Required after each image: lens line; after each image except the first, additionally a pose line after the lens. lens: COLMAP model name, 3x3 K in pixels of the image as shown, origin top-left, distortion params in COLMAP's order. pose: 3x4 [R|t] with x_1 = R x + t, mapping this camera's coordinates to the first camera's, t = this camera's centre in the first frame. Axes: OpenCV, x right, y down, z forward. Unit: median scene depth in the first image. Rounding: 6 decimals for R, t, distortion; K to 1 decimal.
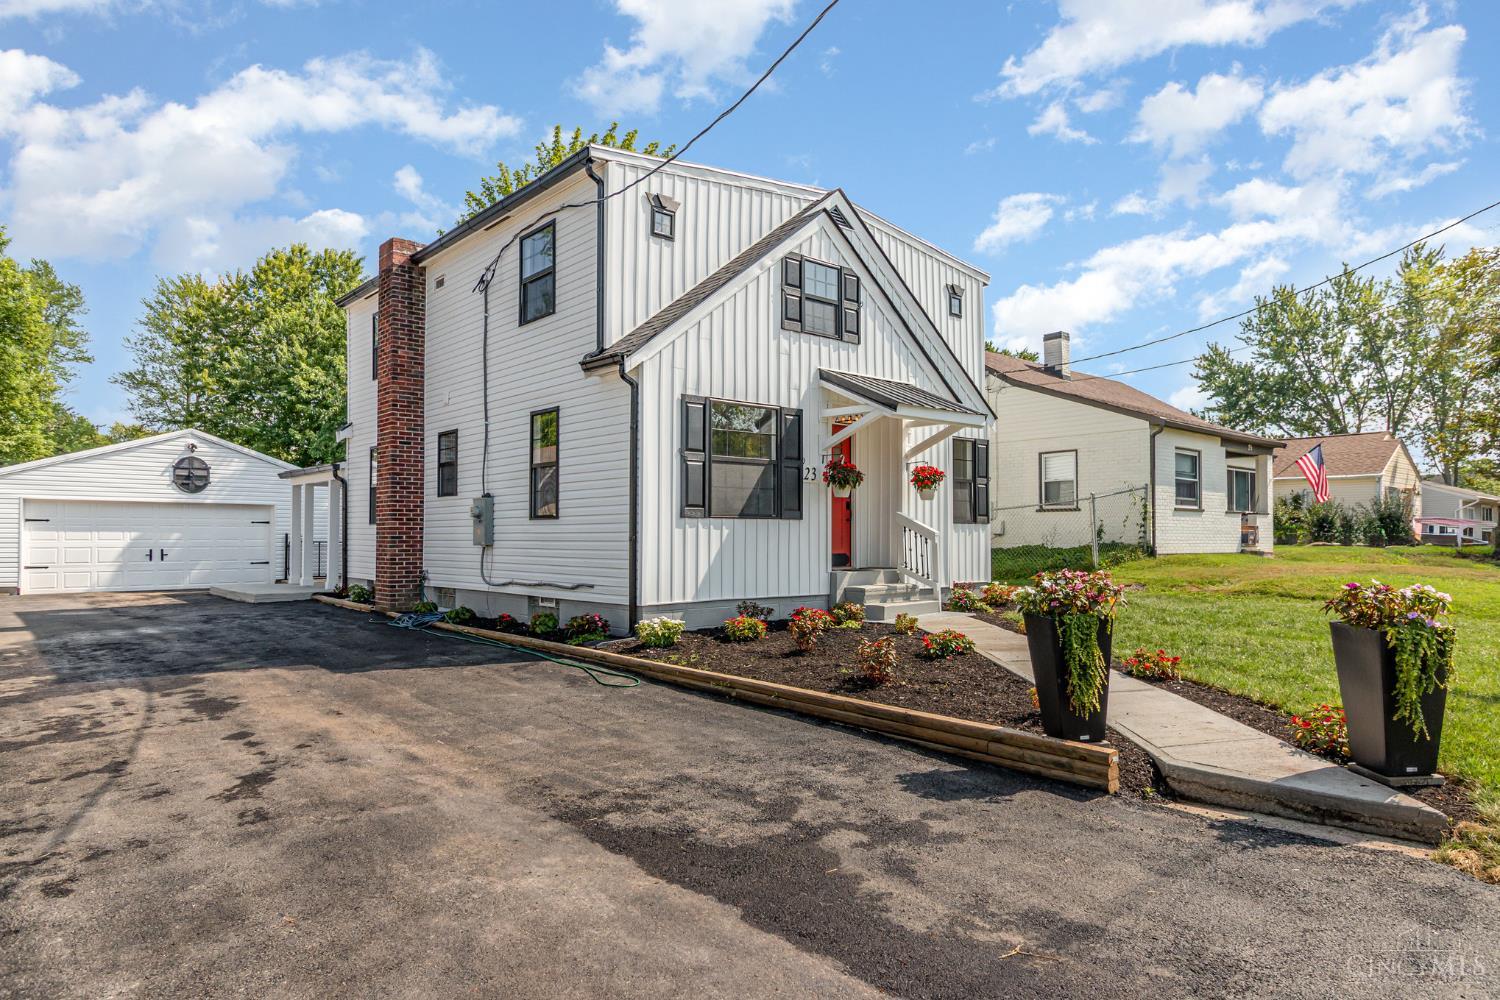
lens RADIAL K [[909.1, 0, 752.7], [0, 909.1, 514.1], [0, 0, 1]] dist [-0.001017, -0.001915]
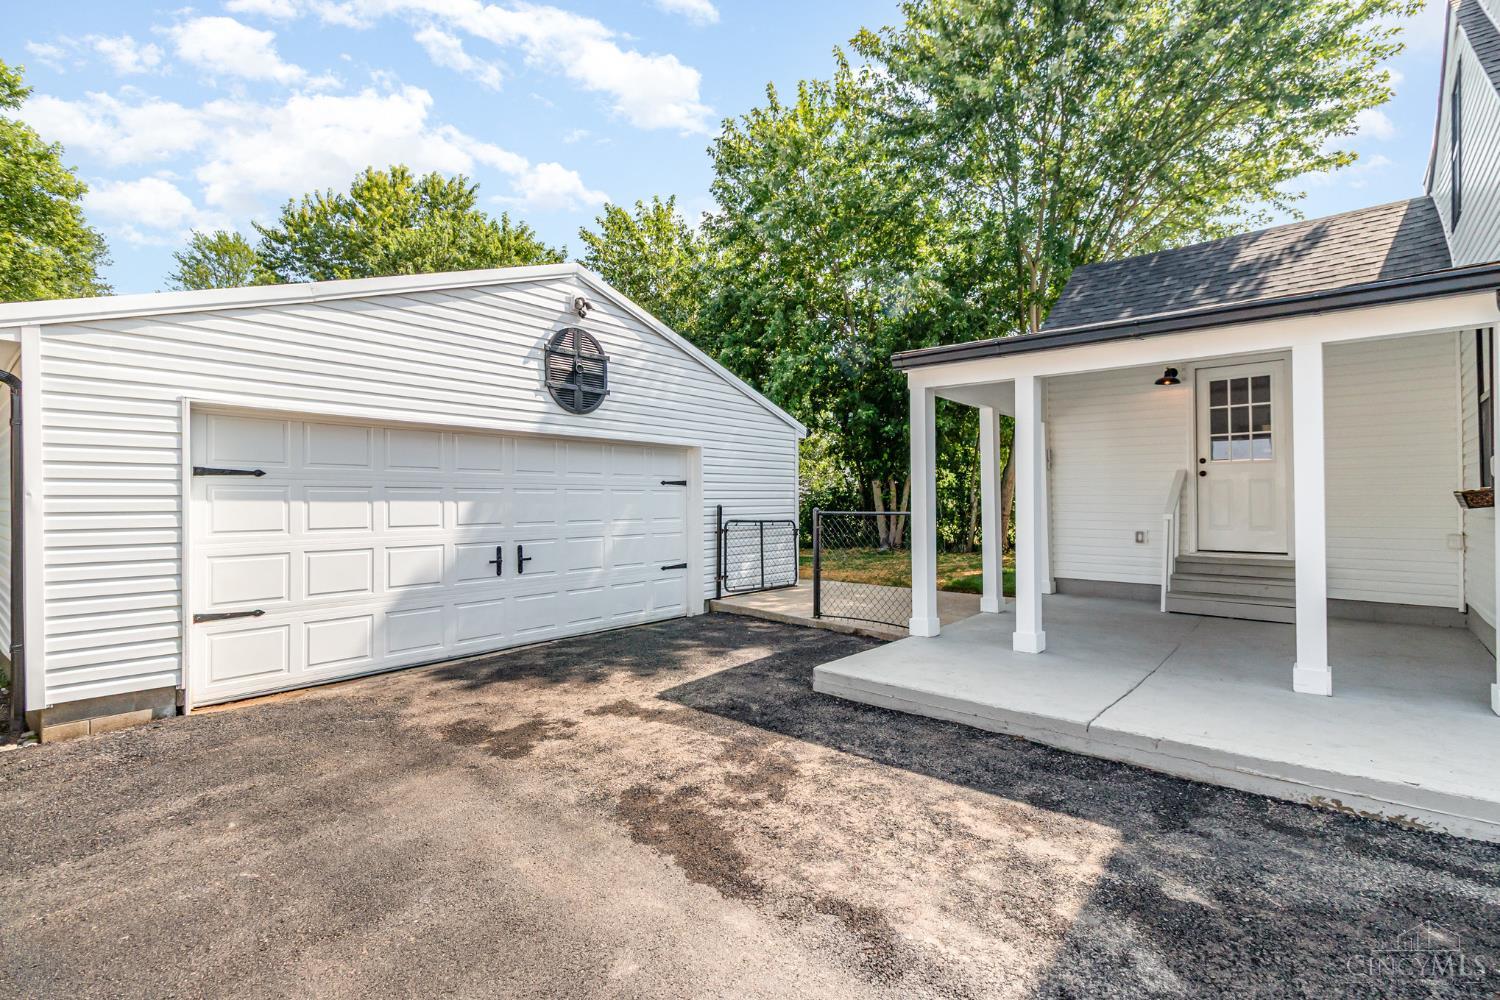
lens RADIAL K [[687.9, 0, 750.0], [0, 687.9, 500.0], [0, 0, 1]] dist [0.001356, 0.000310]
pose [[0.991192, -0.001376, 0.132427, -0.374710], [-0.002395, 0.999596, 0.028308, 0.005401], [-0.132412, -0.028376, 0.990788, 0.429678]]
